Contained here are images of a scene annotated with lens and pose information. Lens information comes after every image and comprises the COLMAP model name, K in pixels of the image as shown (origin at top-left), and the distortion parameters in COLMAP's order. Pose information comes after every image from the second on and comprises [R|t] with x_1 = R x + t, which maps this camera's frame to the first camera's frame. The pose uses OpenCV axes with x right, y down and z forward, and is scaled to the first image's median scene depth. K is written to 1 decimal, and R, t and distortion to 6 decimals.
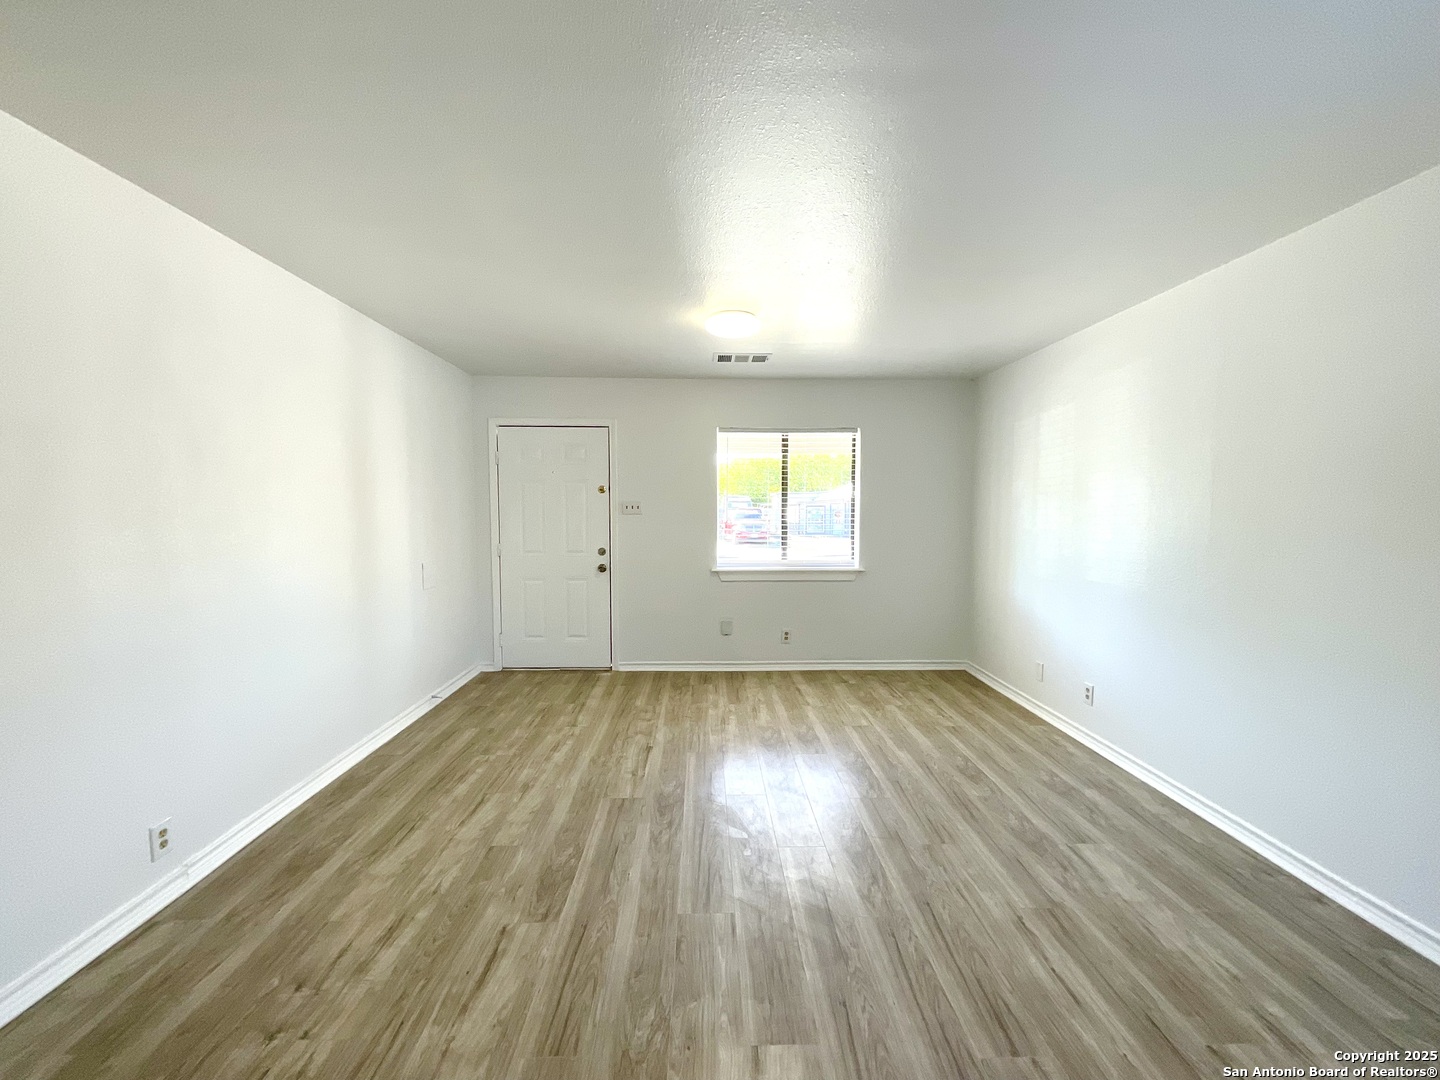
lens RADIAL K [[579.6, 0, 719.8], [0, 579.6, 544.8], [0, 0, 1]] dist [-0.003047, 0.000631]
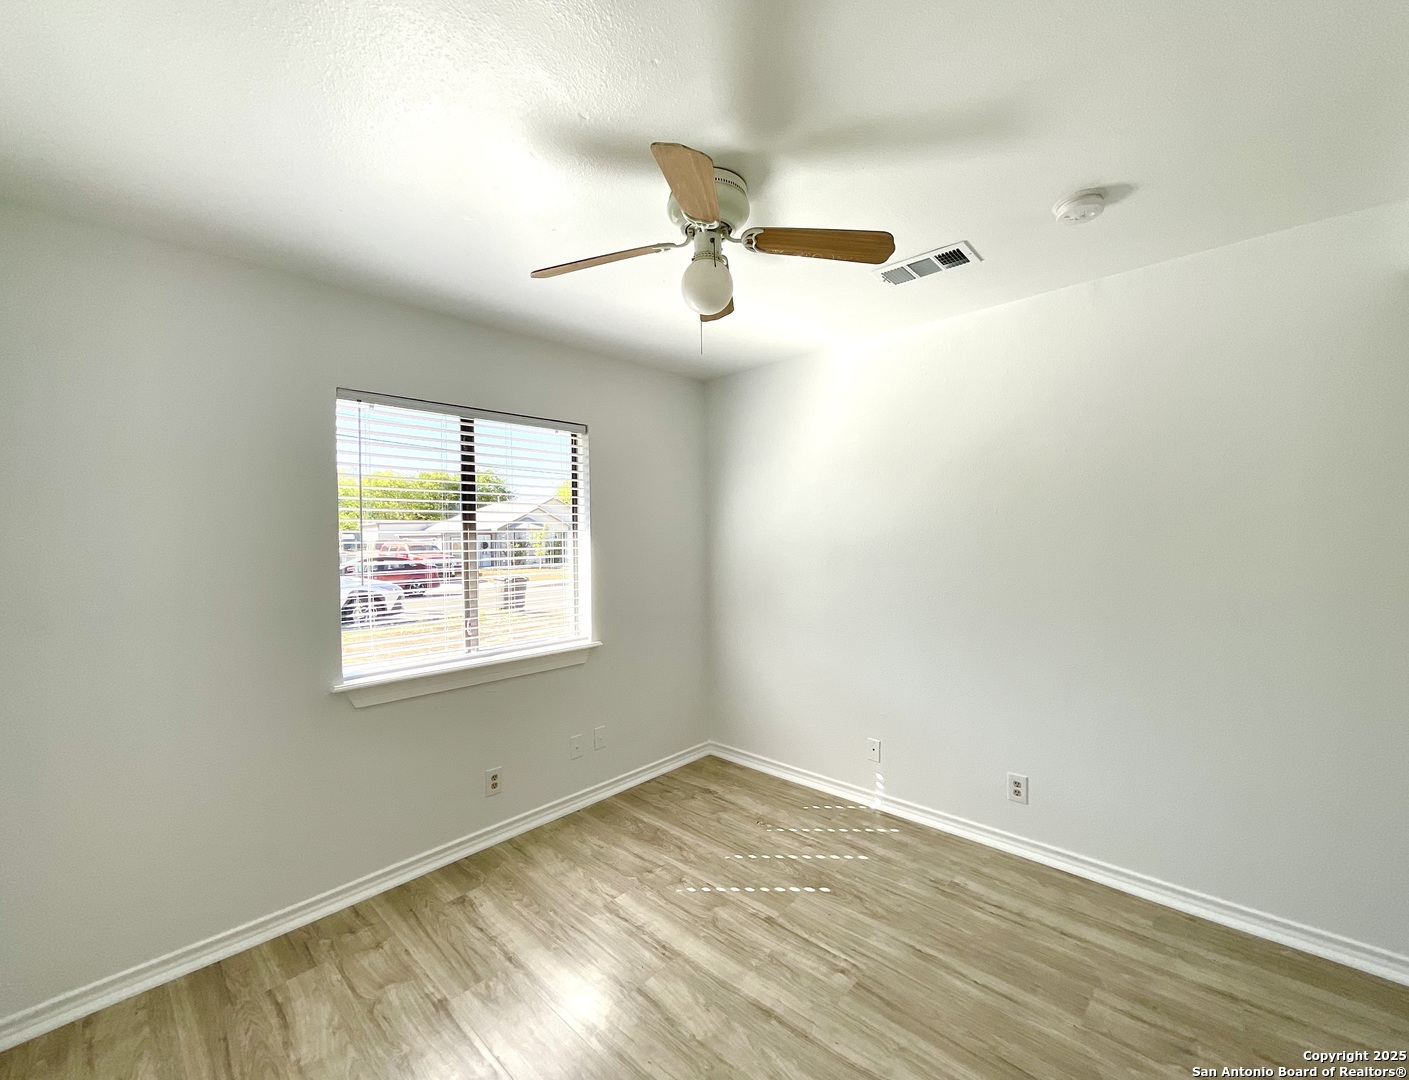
lens RADIAL K [[604.4, 0, 716.8], [0, 604.4, 544.9], [0, 0, 1]] dist [0.013079, -0.000327]
pose [[0.691055, -0.018238, 0.722572, -0.193000], [0.048209, 0.998619, -0.020901, -0.061865], [-0.721192, 0.049278, 0.690980, 0.579211]]
